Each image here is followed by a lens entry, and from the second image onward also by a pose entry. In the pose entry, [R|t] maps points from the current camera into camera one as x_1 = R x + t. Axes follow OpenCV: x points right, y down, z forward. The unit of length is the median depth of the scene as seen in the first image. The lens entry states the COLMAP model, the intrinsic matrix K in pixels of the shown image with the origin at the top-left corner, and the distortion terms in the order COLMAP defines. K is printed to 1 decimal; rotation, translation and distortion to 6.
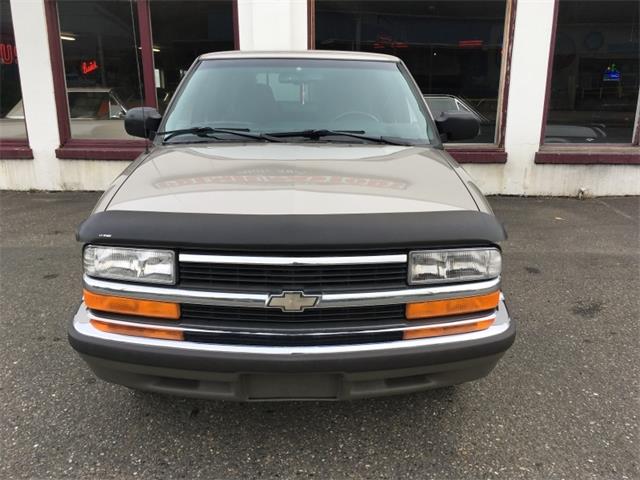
lens RADIAL K [[551.7, 0, 319.1], [0, 551.7, 243.8], [0, 0, 1]] dist [0.083203, -0.124333]
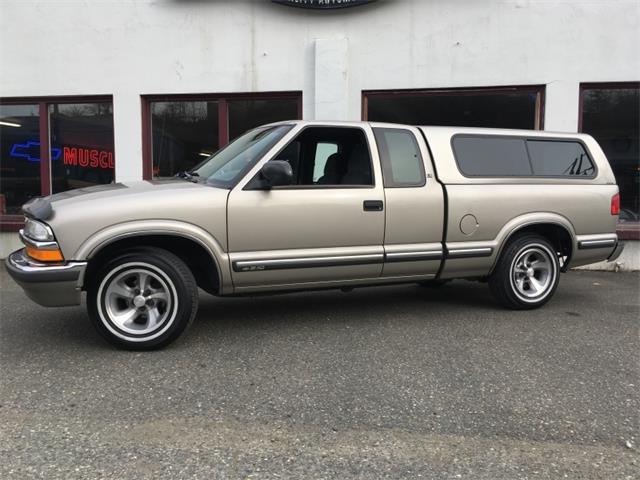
lens RADIAL K [[551.7, 0, 317.2], [0, 551.7, 242.1], [0, 0, 1]] dist [0.083203, -0.124333]
pose [[0.997676, 0.010549, -0.067321, -0.064610], [-0.023477, 0.980669, -0.194259, 0.171866], [0.063970, 0.195388, 0.978638, -0.186058]]
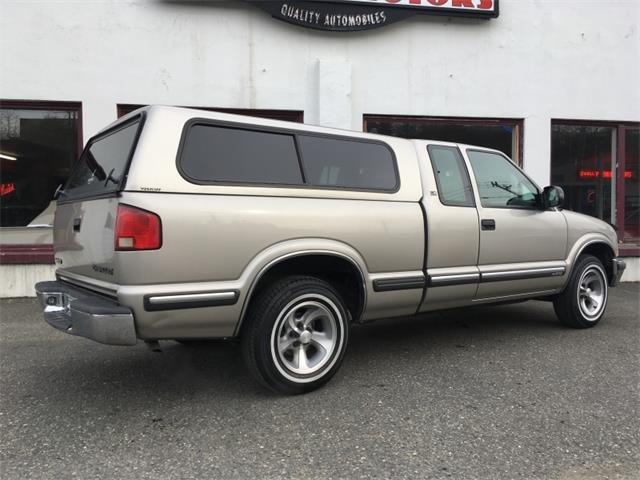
lens RADIAL K [[551.7, 0, 317.5], [0, 551.7, 242.2], [0, 0, 1]] dist [0.083203, -0.124333]
pose [[0.968577, -0.007973, 0.248585, -0.803719], [0.065577, 0.972305, -0.224325, 0.126074], [-0.239911, 0.233578, 0.942276, -0.045528]]
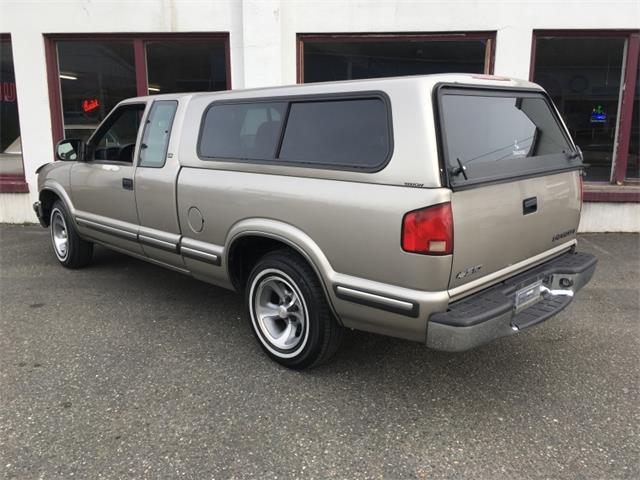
lens RADIAL K [[551.7, 0, 318.4], [0, 551.7, 242.4], [0, 0, 1]] dist [0.083203, -0.124333]
pose [[0.999974, 0.006933, 0.001822, 0.041298], [-0.006794, 0.997686, -0.067657, 0.010837], [-0.002287, 0.067643, 0.997707, -0.039579]]
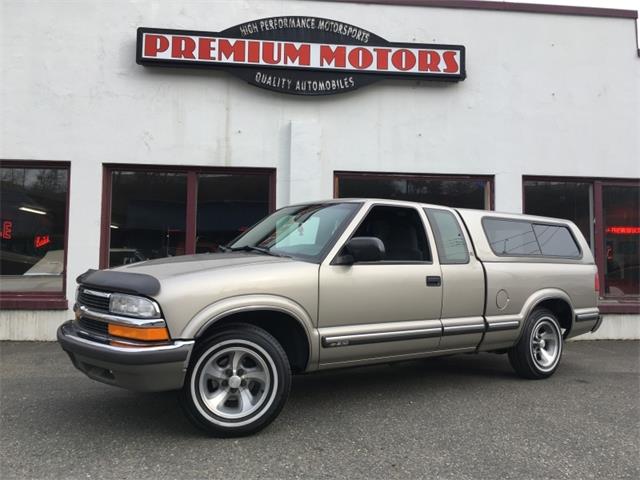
lens RADIAL K [[551.7, 0, 318.6], [0, 551.7, 239.8], [0, 0, 1]] dist [0.083203, -0.124333]
pose [[0.985835, 0.024488, 0.165921, -0.500815], [0.031462, 0.944720, -0.326366, 0.173006], [-0.164741, 0.326964, 0.930567, -0.180779]]
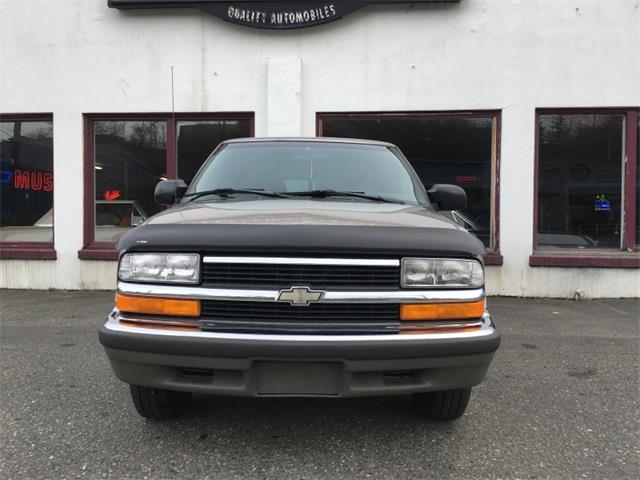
lens RADIAL K [[551.7, 0, 318.7], [0, 551.7, 241.5], [0, 0, 1]] dist [0.083203, -0.124333]
pose [[0.999869, 0.009779, -0.012869, 0.002271], [-0.012622, 0.969760, -0.243733, 0.147964], [0.010096, 0.243863, 0.969757, -0.074000]]
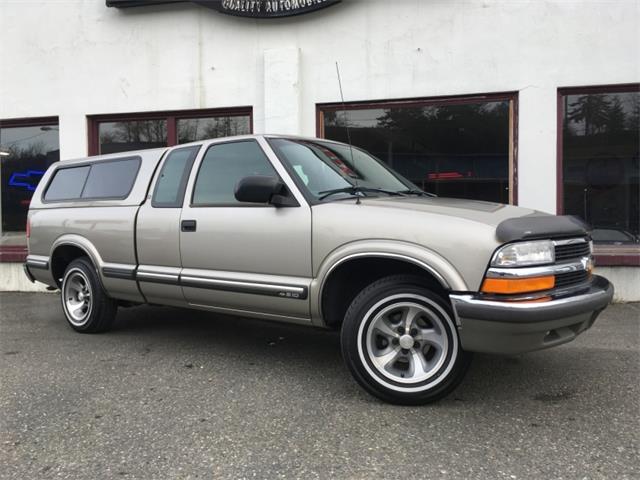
lens RADIAL K [[551.7, 0, 319.0], [0, 551.7, 241.0], [0, 0, 1]] dist [0.083203, -0.124333]
pose [[0.990593, -0.003243, -0.136799, 0.255139], [-0.029955, 0.970332, -0.239913, 0.108743], [0.133519, 0.241754, 0.961107, 0.070206]]
